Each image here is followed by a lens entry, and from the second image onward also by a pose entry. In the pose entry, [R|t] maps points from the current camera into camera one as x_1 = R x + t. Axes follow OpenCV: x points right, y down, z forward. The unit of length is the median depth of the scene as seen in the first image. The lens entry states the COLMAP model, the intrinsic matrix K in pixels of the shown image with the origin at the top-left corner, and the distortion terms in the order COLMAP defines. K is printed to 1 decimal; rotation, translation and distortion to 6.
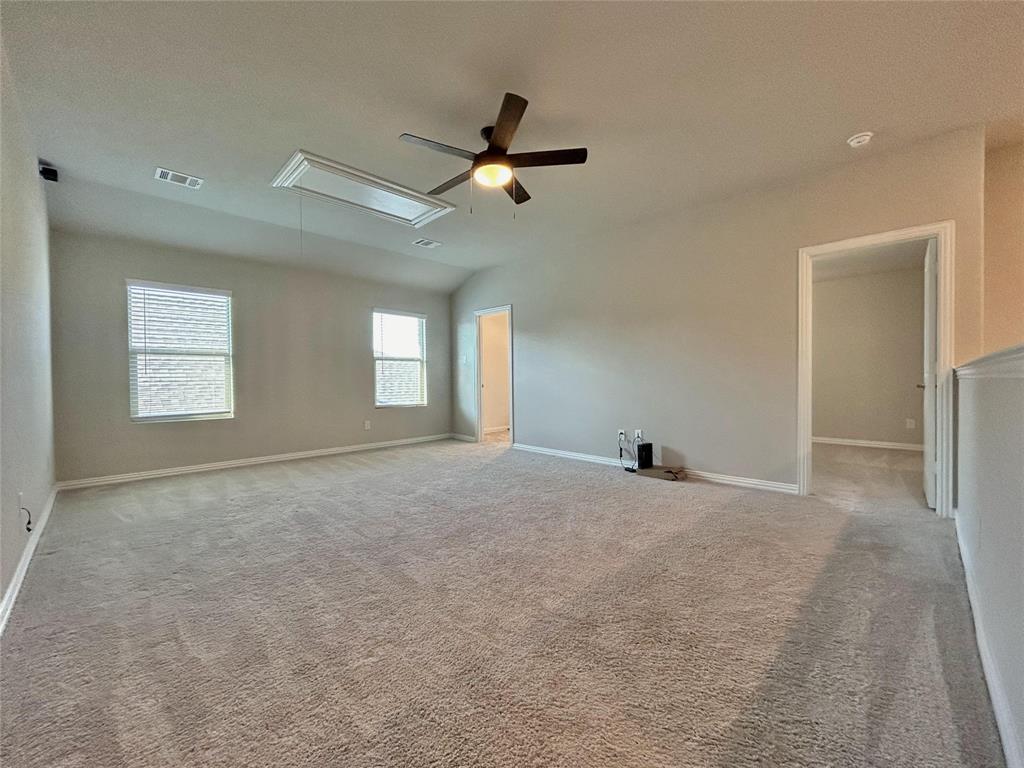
lens RADIAL K [[412.7, 0, 505.2], [0, 412.7, 384.3], [0, 0, 1]] dist [0.000598, 0.000291]
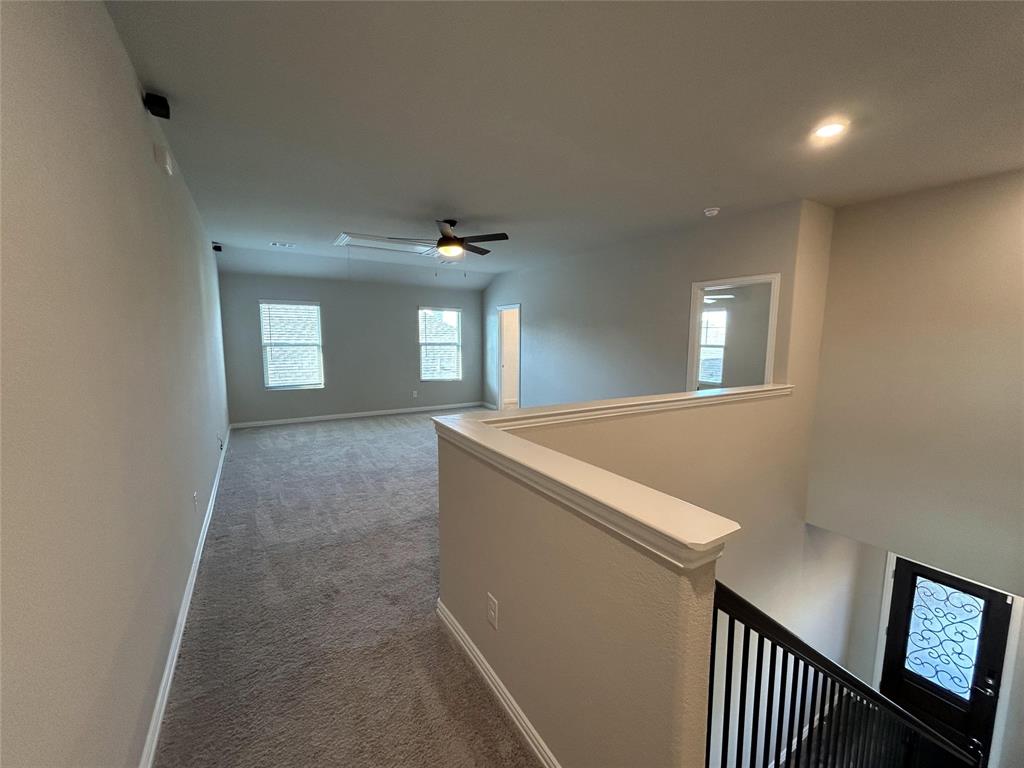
lens RADIAL K [[412.7, 0, 505.2], [0, 412.7, 384.3], [0, 0, 1]] dist [0.000598, 0.000291]
pose [[0.974040, 0.040496, -0.222725, 0.367159], [-0.017372, 0.994339, 0.104821, -0.114710], [0.225709, -0.098231, 0.969230, -0.352627]]
